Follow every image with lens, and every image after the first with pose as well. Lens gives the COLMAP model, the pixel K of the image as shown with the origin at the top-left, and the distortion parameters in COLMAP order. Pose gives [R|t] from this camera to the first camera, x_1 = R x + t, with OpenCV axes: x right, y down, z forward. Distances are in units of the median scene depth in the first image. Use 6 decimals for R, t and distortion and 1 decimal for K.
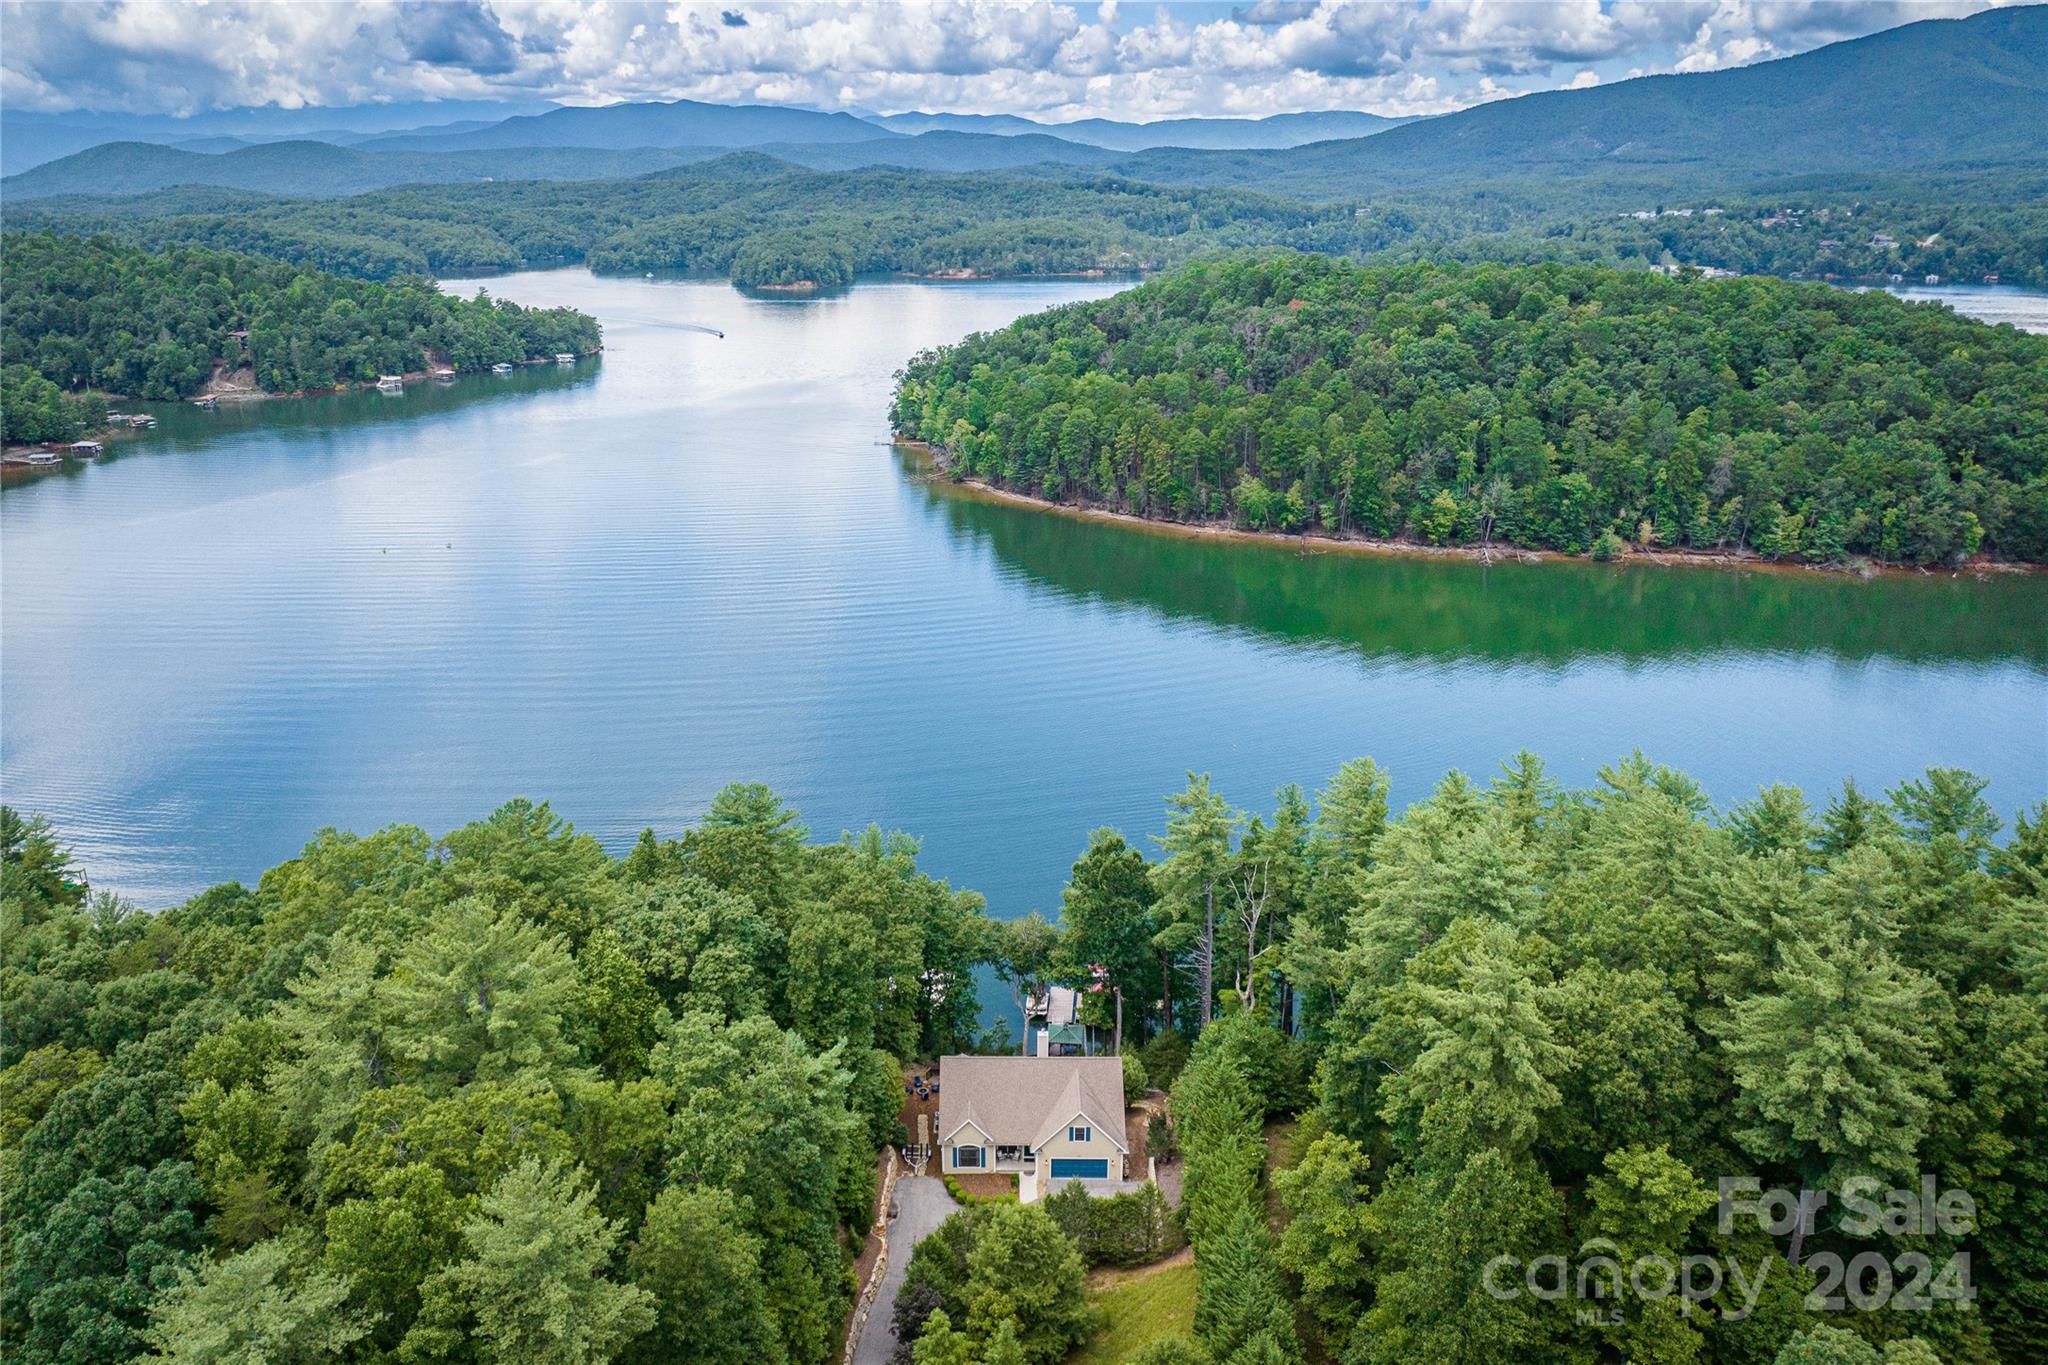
lens RADIAL K [[1522.2, 0, 962.4], [0, 1522.2, 712.6], [0, 0, 1]] dist [-0.043336, 0.007222]
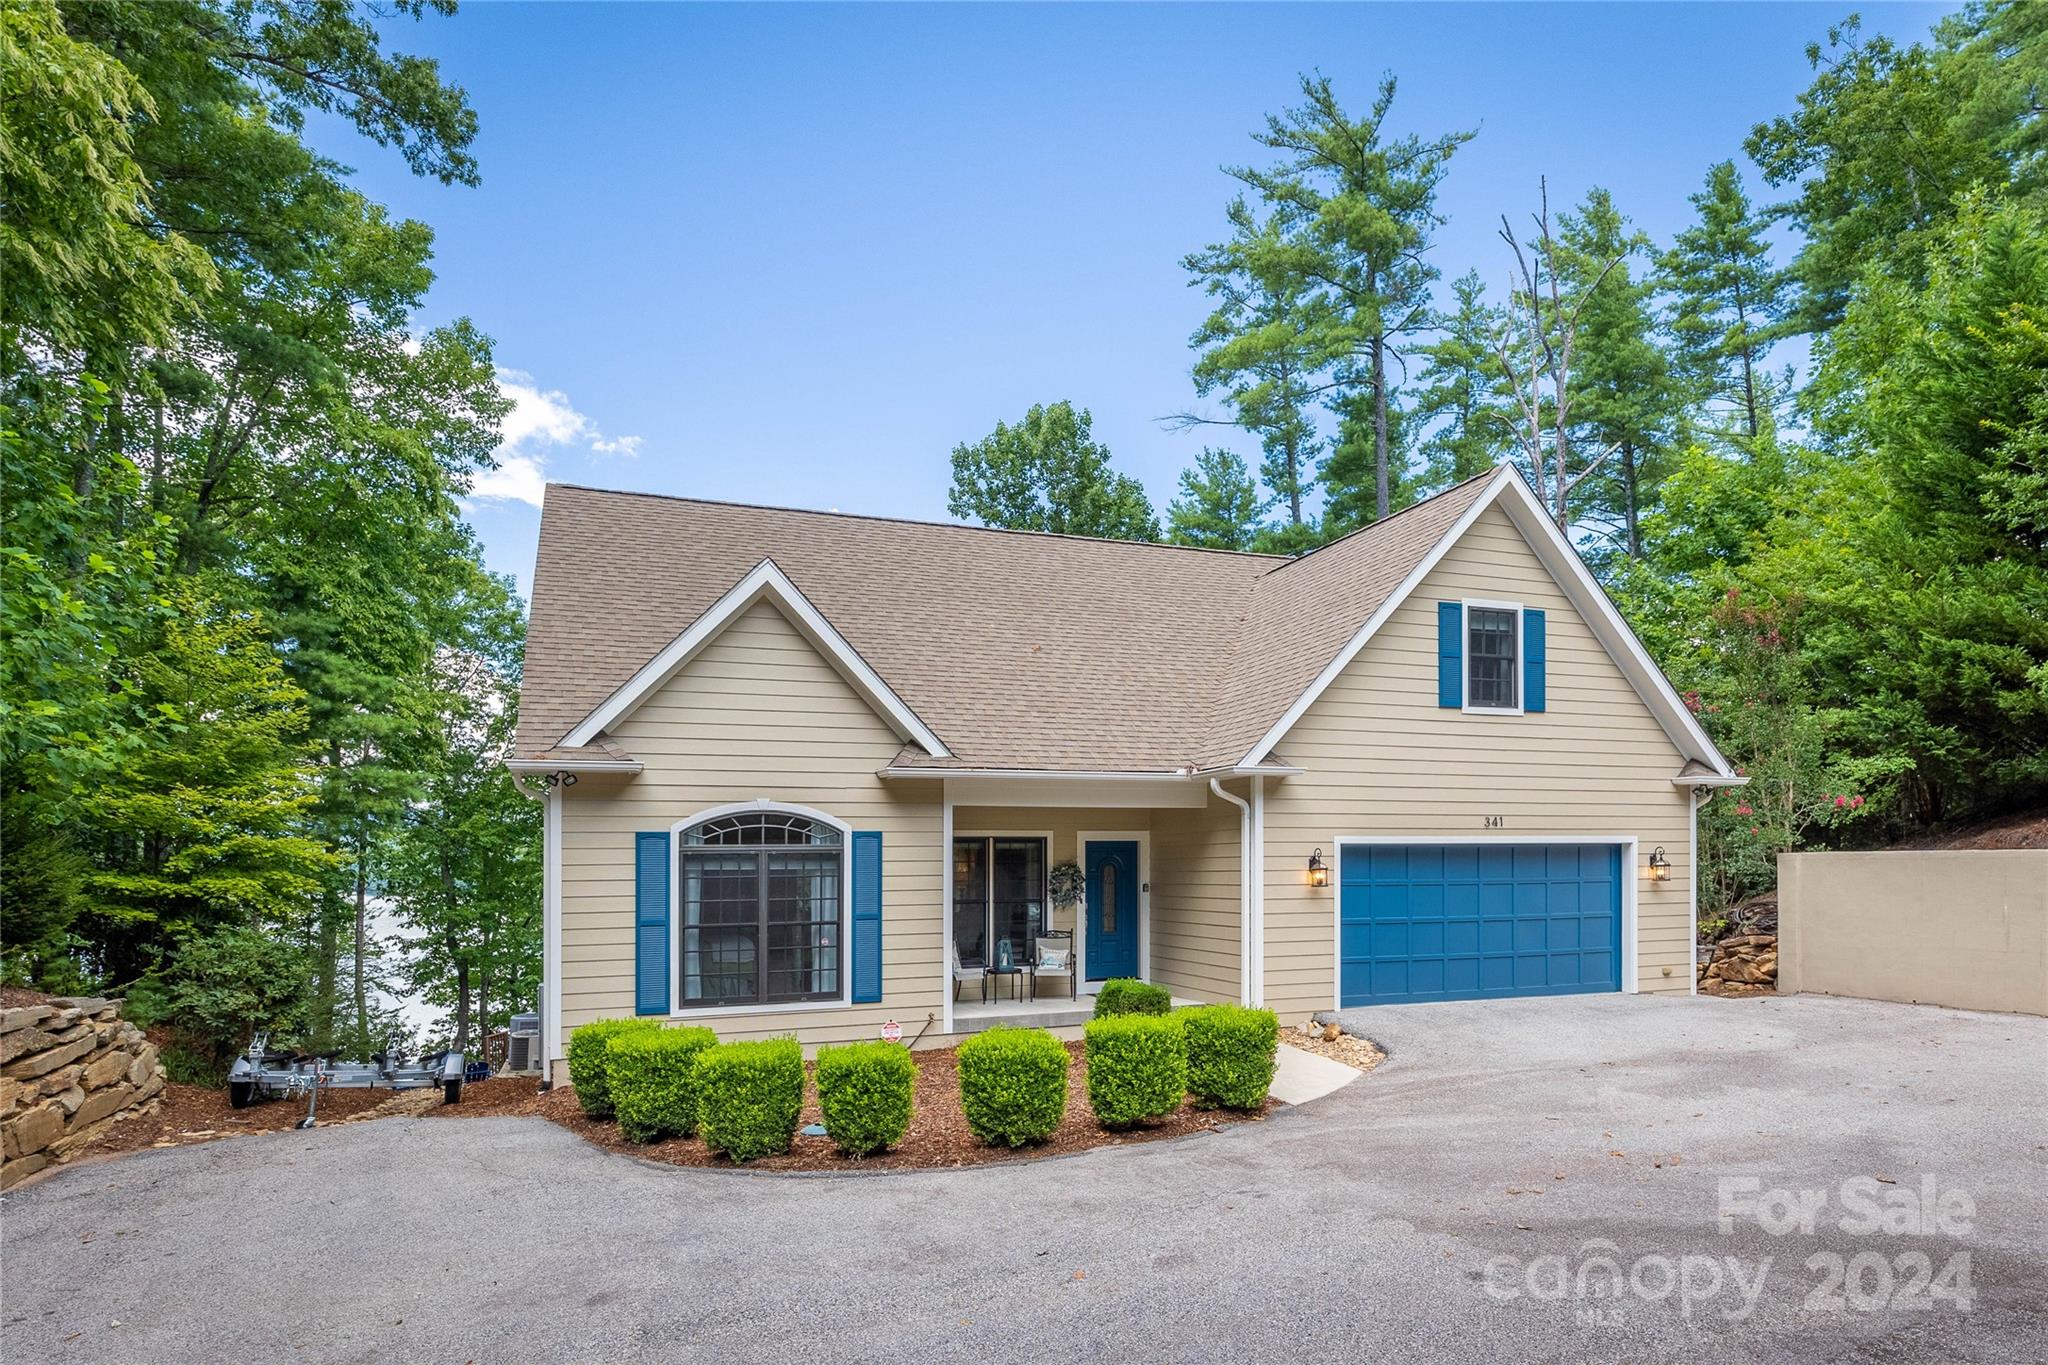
lens RADIAL K [[1151.2, 0, 1048.5], [0, 1151.2, 824.2], [0, 0, 1]] dist [0.001194, 0.001057]
pose [[0.918700, 0.011891, 0.394778, -0.003694], [0.125964, 0.938527, -0.321403, 0.098558], [-0.374332, 0.345001, 0.860727, 0.276890]]
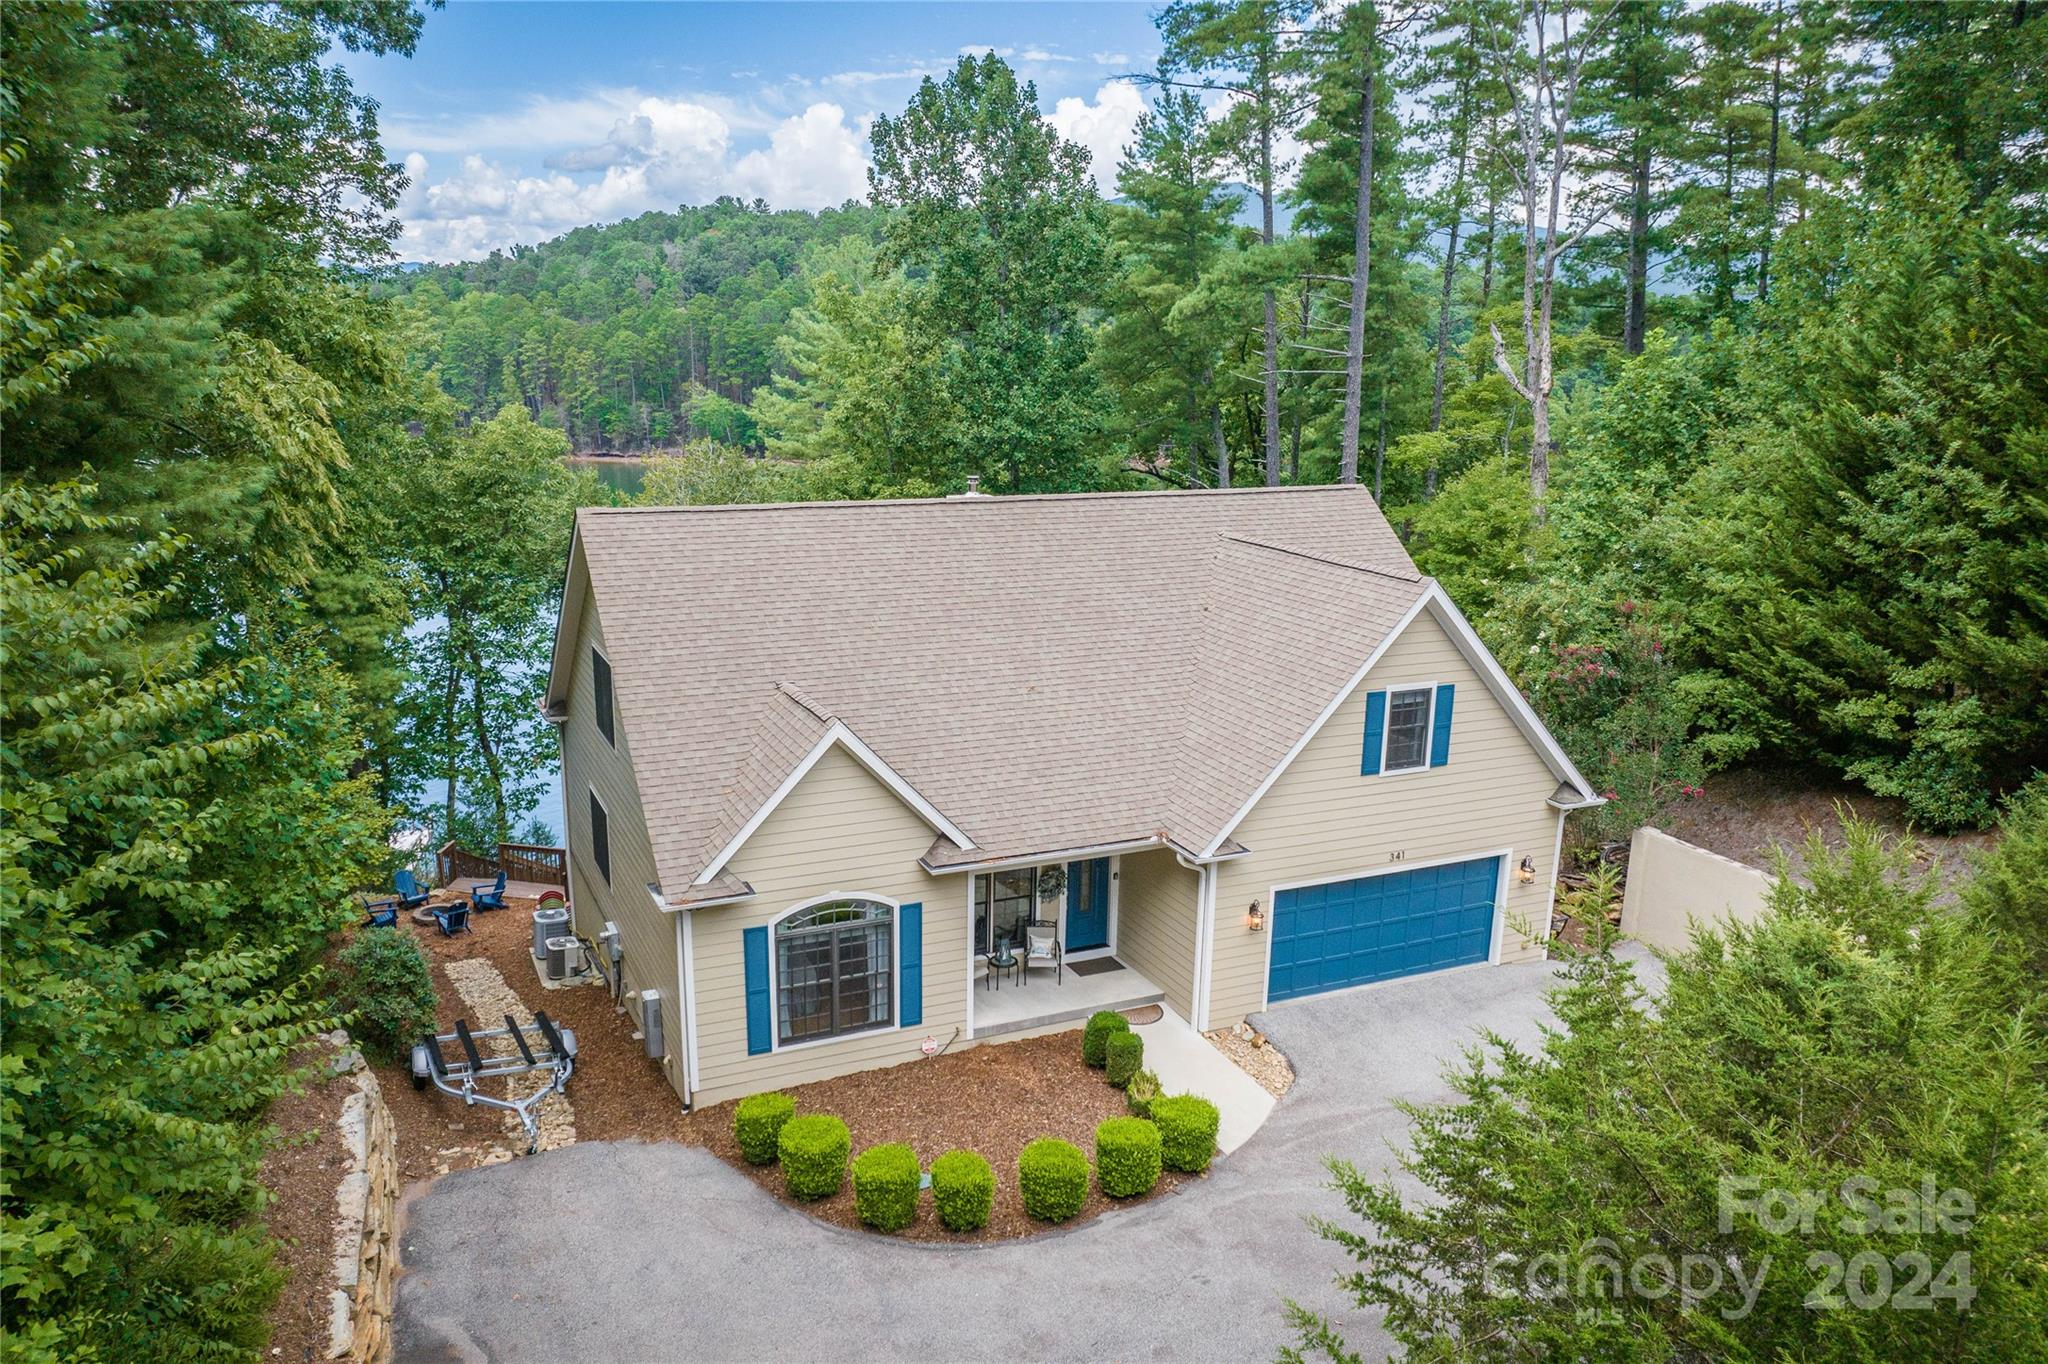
lens RADIAL K [[1459.5, 0, 1025.6], [0, 1459.5, 720.8], [0, 0, 1]] dist [-0.047876, 0.024657]
pose [[0.891596, -0.089141, 0.443972, -0.014524], [0.128087, 0.990039, -0.058446, 0.084920], [-0.434340, 0.108977, 0.894132, 0.257426]]
